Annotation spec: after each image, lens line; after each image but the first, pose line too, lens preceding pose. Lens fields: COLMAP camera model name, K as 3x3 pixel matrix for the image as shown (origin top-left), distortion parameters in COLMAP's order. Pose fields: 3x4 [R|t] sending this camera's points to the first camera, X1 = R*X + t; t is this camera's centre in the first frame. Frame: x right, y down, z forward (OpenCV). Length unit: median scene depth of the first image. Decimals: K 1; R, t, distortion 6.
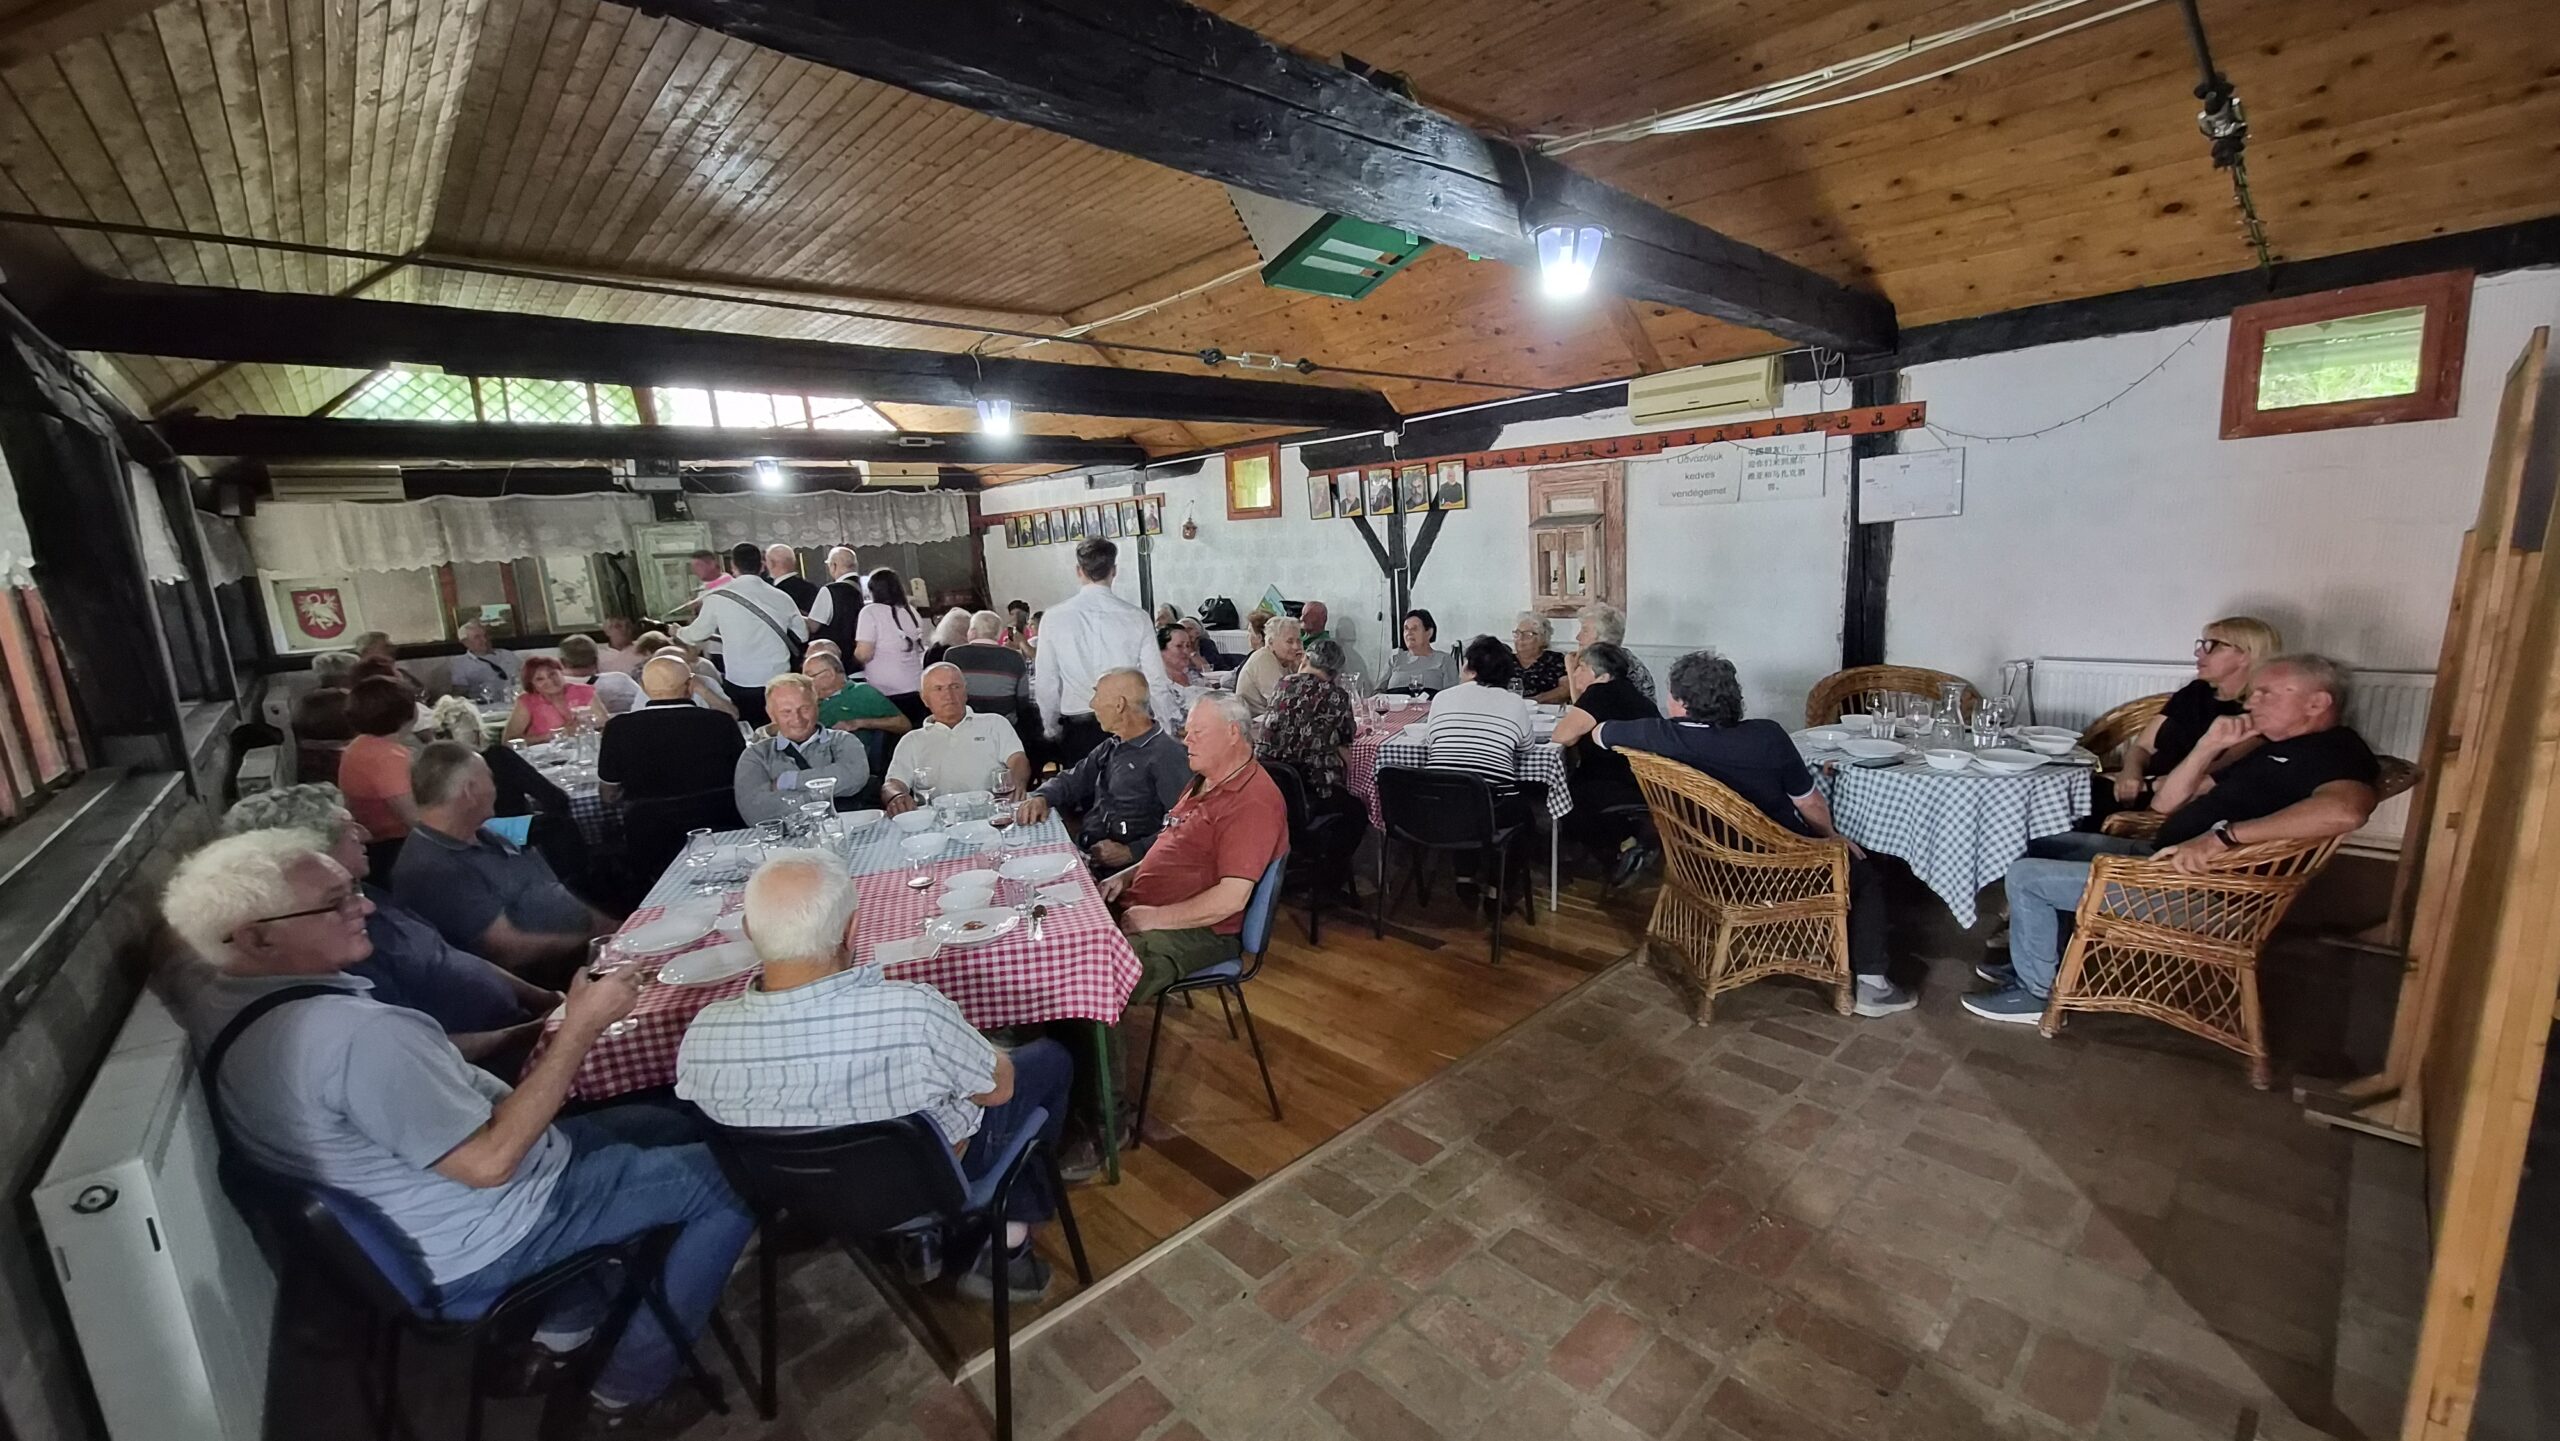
lens RADIAL K [[1014.4, 0, 1280.0], [0, 1014.4, 720.5], [0, 0, 1]] dist [-0.002671, -0.000206]
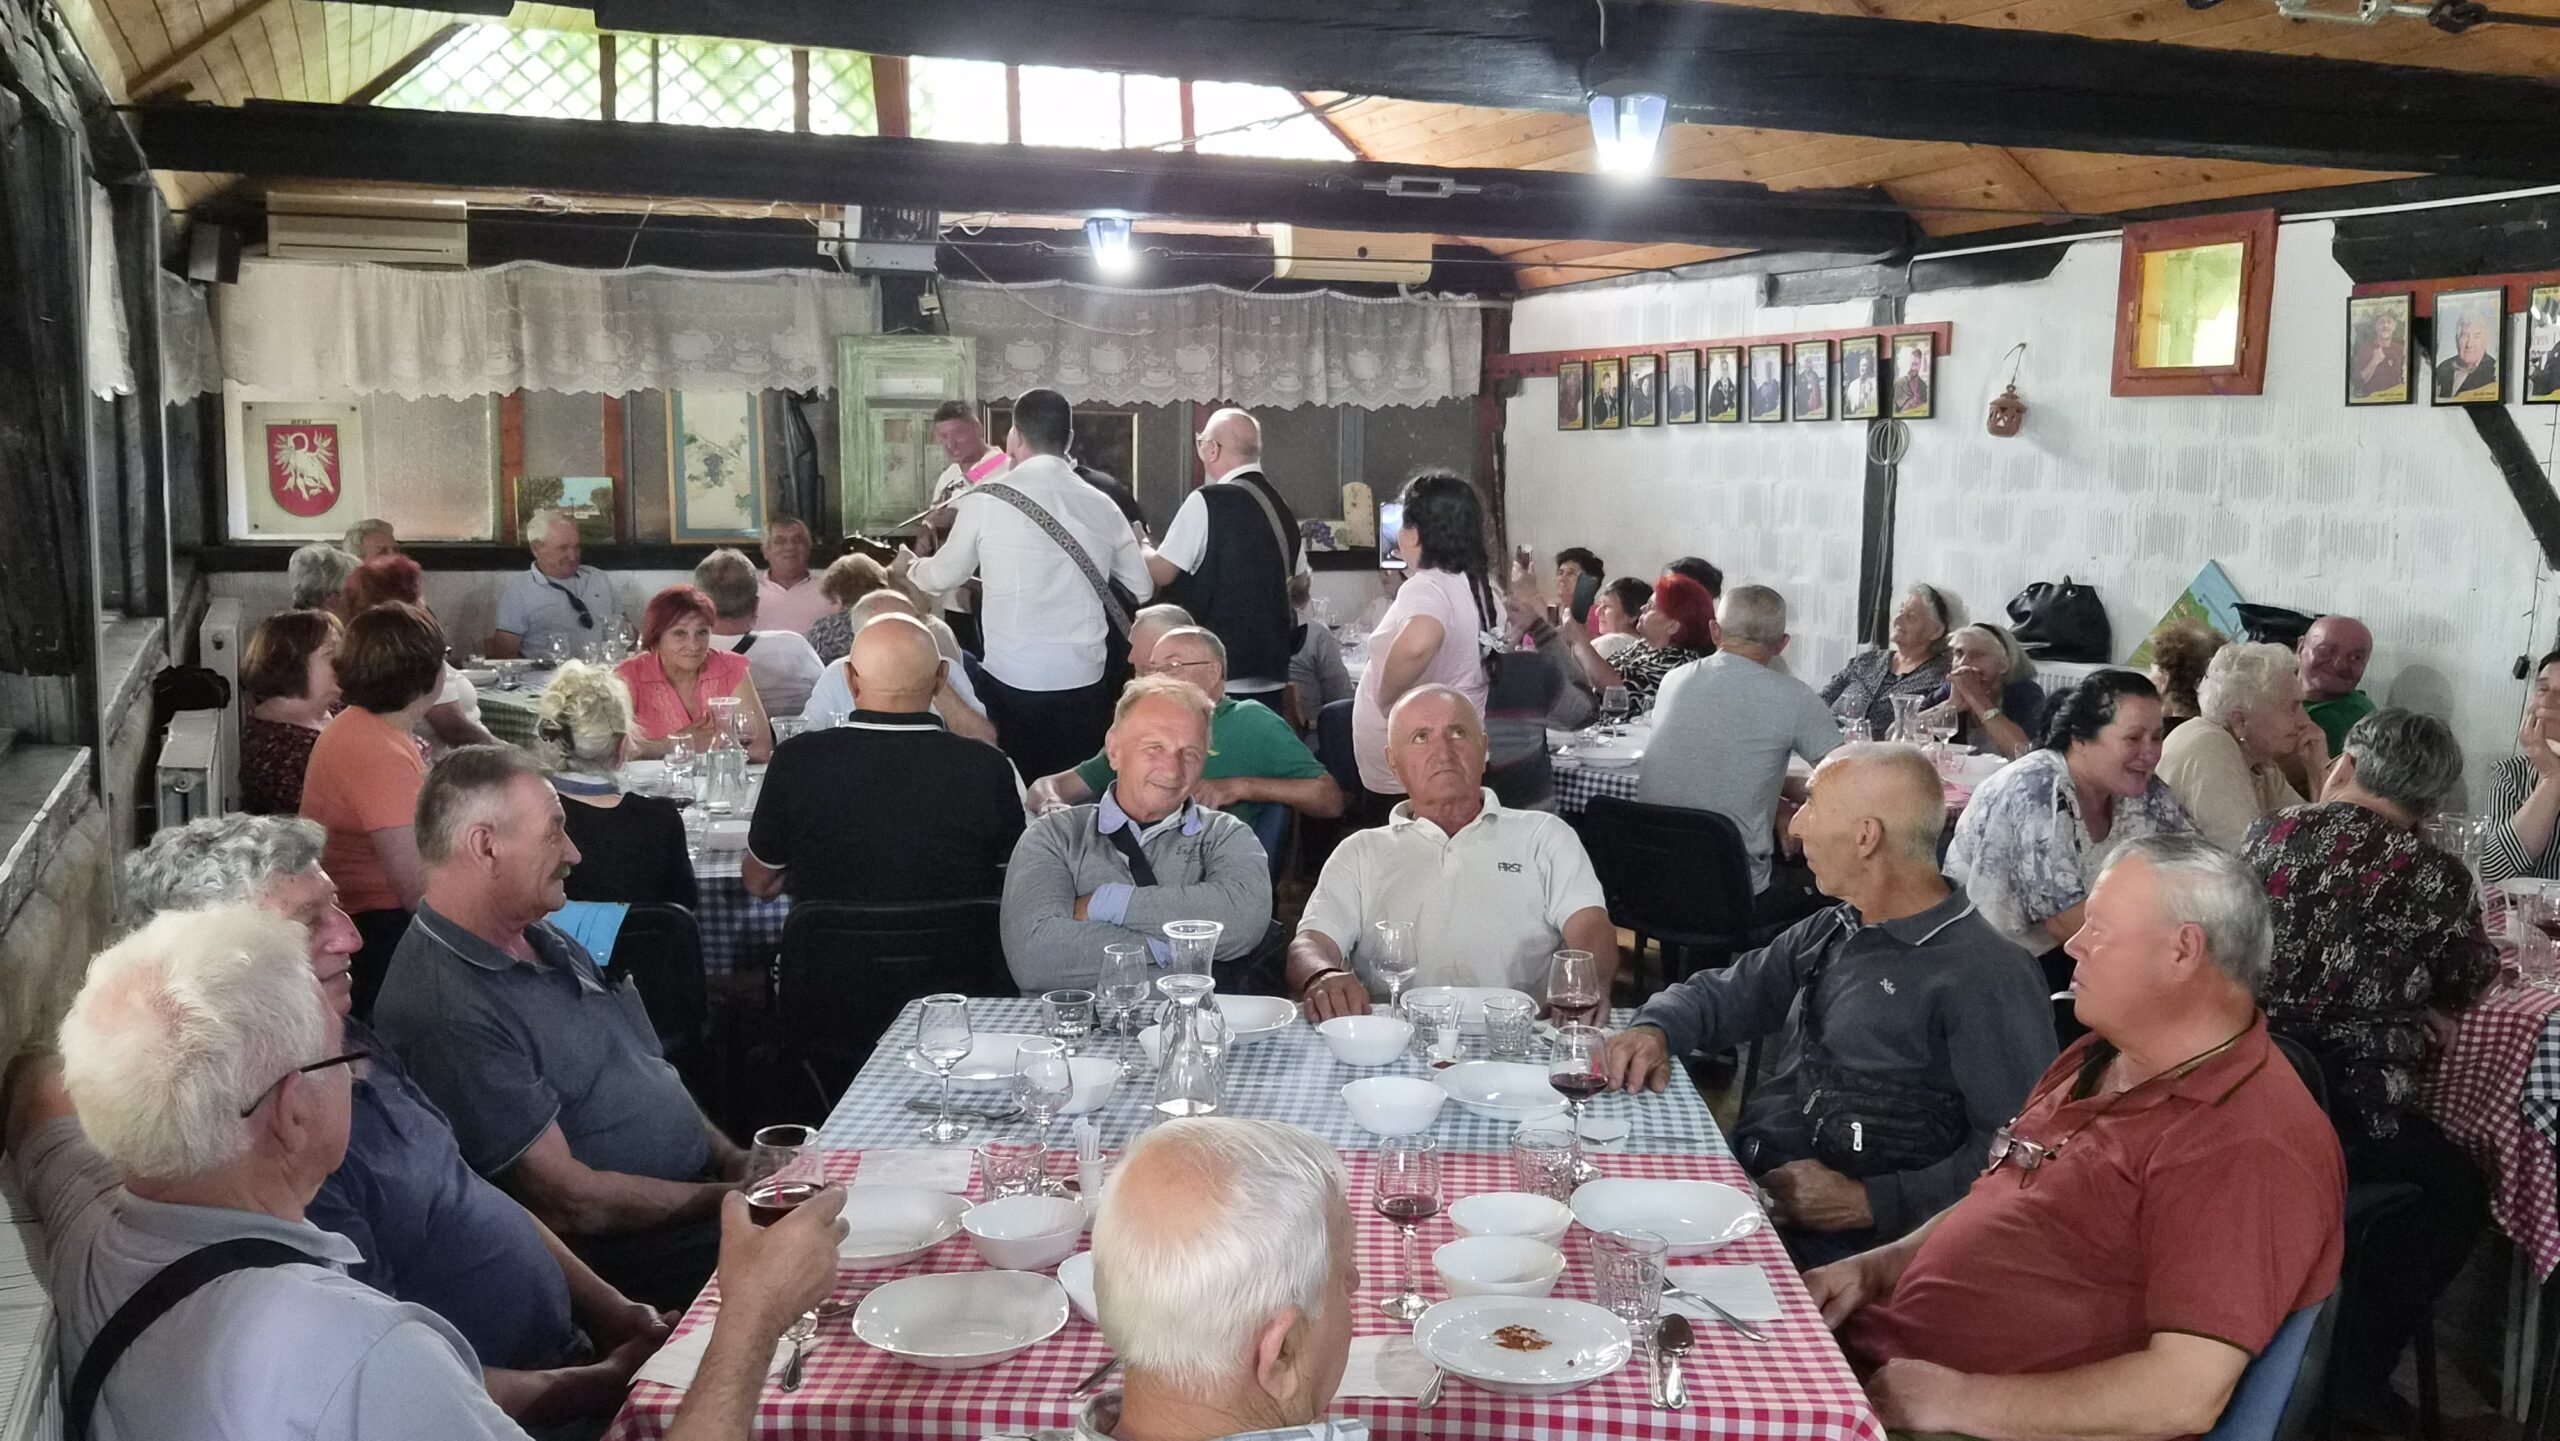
lens RADIAL K [[2277.5, 0, 1280.0], [0, 2277.5, 720.5], [0, 0, 1]] dist [0.086380, -0.158984]
pose [[0.936294, 0.104703, -0.335246, -0.049004], [-0.119604, 0.992530, -0.024051, -0.006325], [0.330224, 0.062616, 0.941824, 0.031710]]
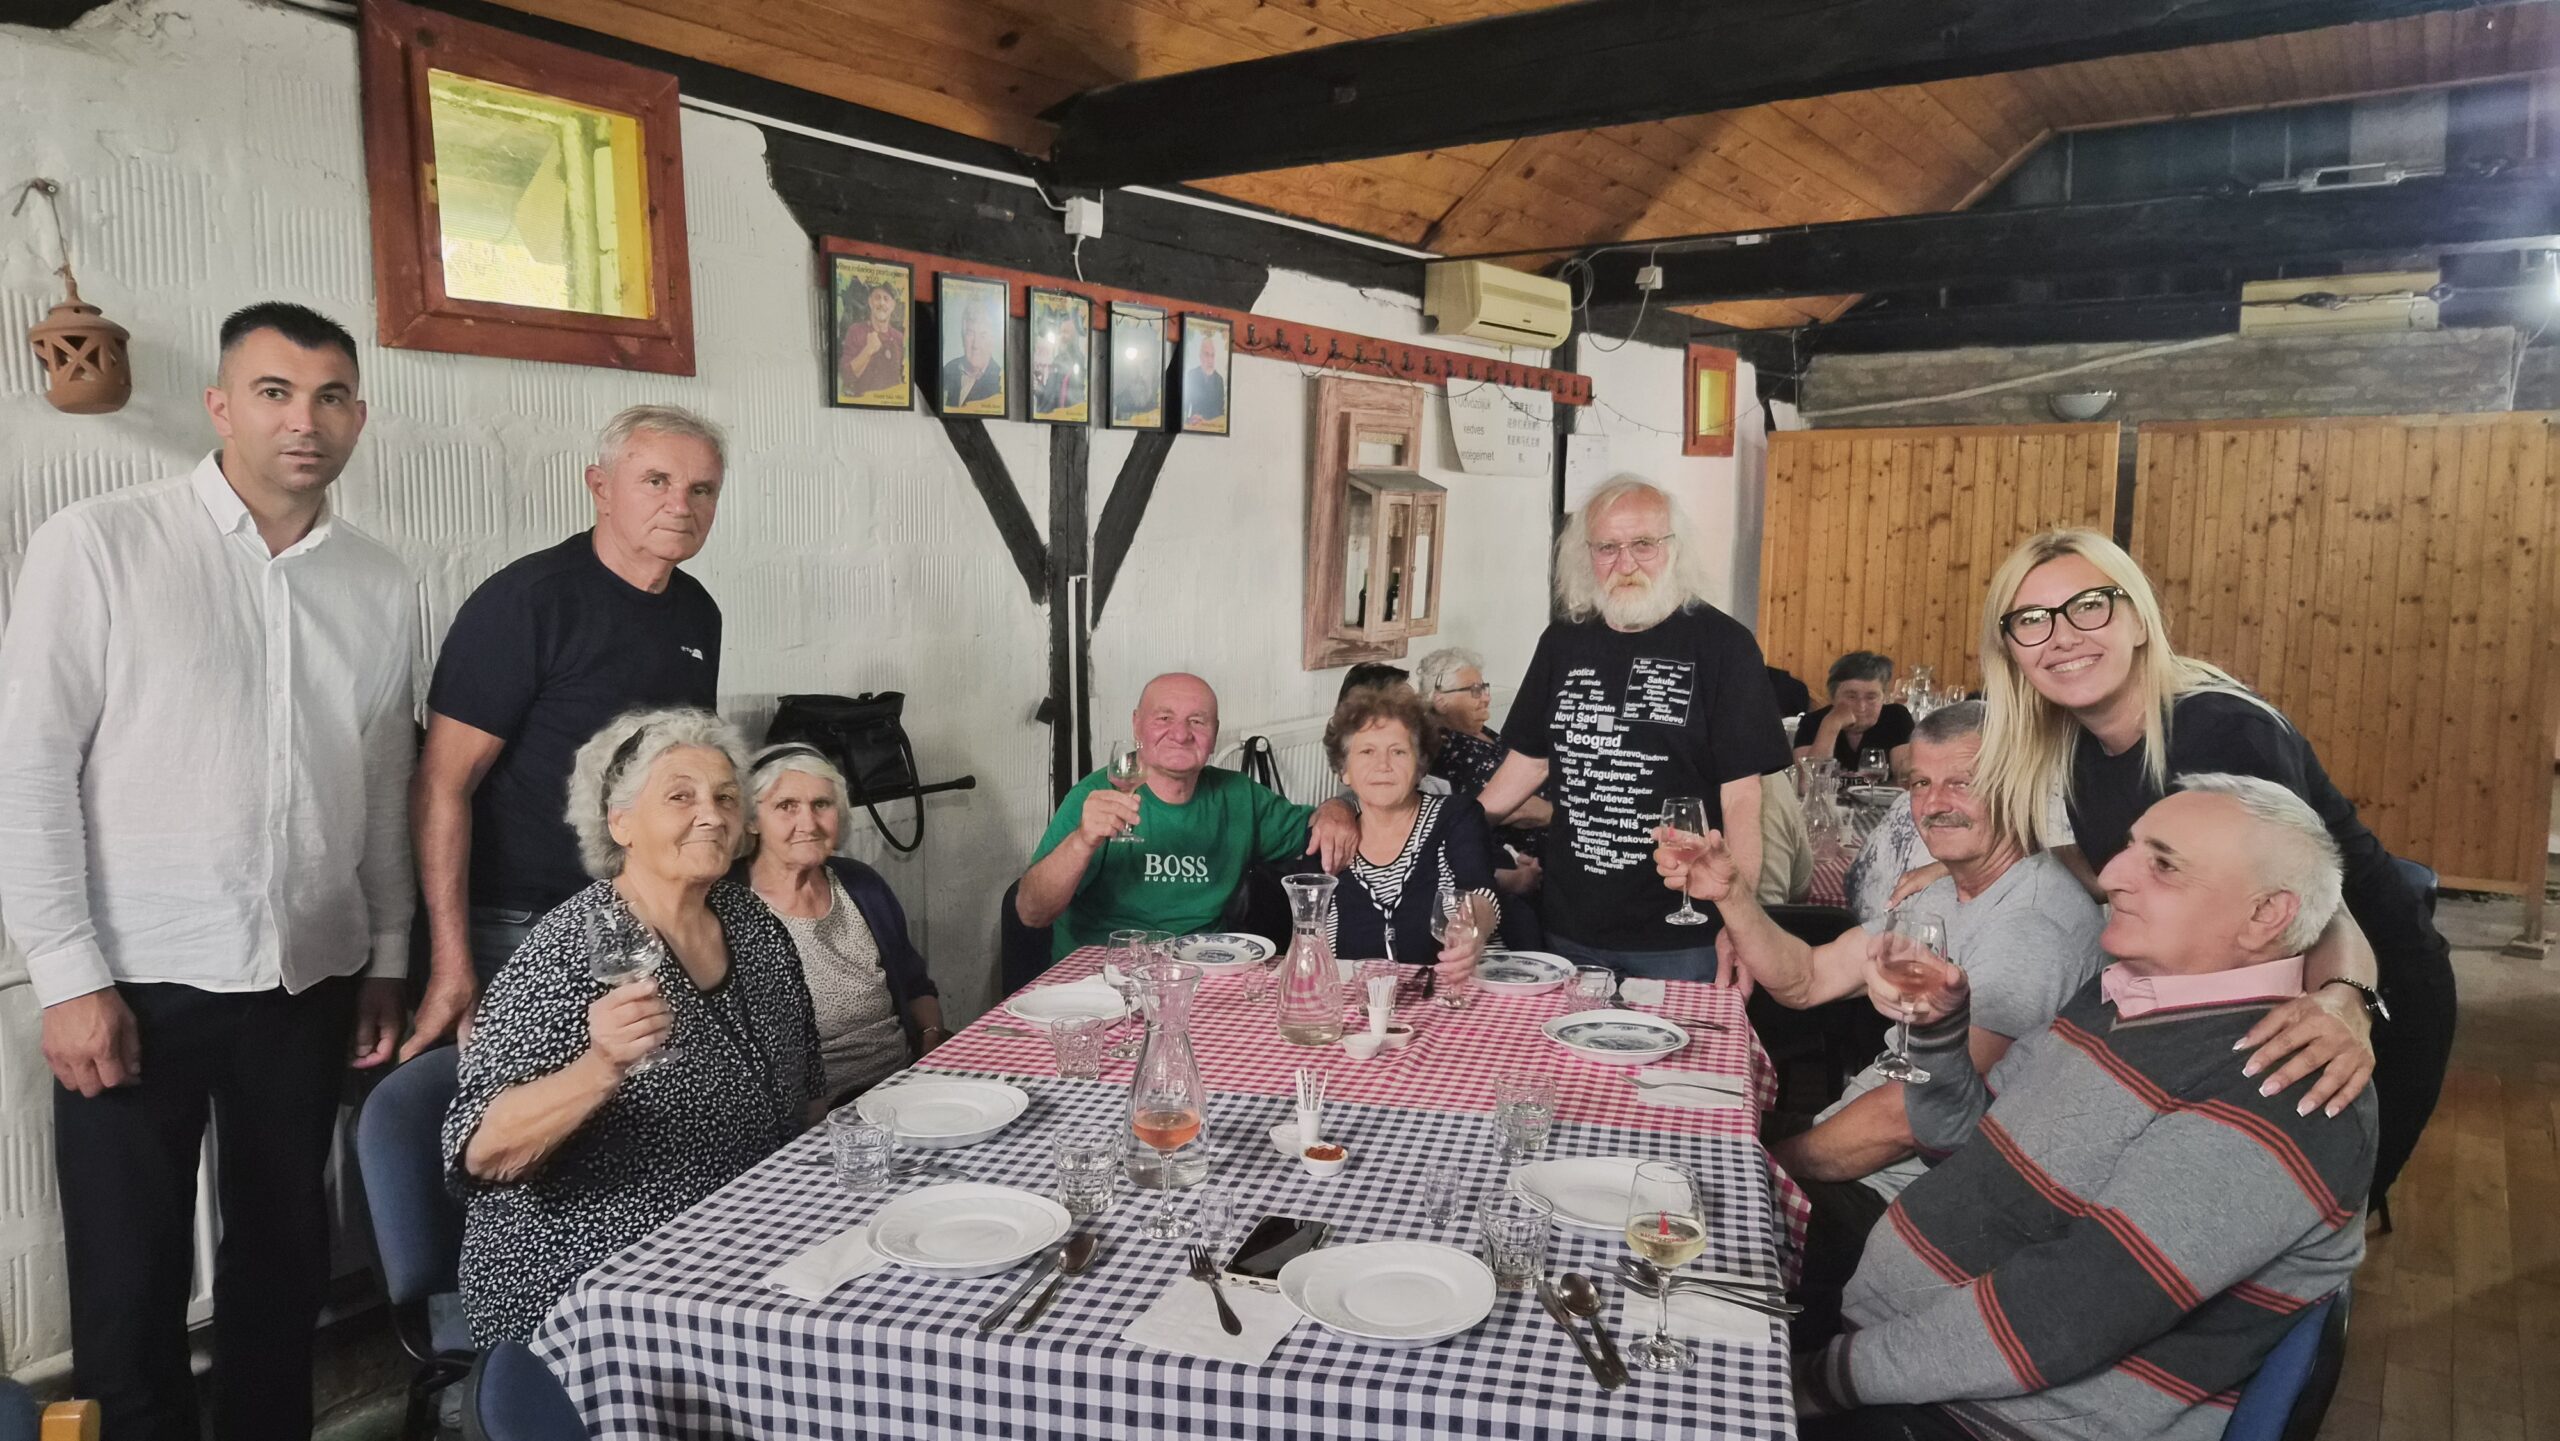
lens RADIAL K [[1741.8, 0, 1280.0], [0, 1741.8, 720.5], [0, 0, 1]] dist [0.066651, -0.057291]
pose [[-0.225999, -0.065369, 0.971932, -0.530157], [0.172512, 0.979290, 0.105977, -0.157771], [-0.958730, 0.191621, -0.210042, 1.106841]]
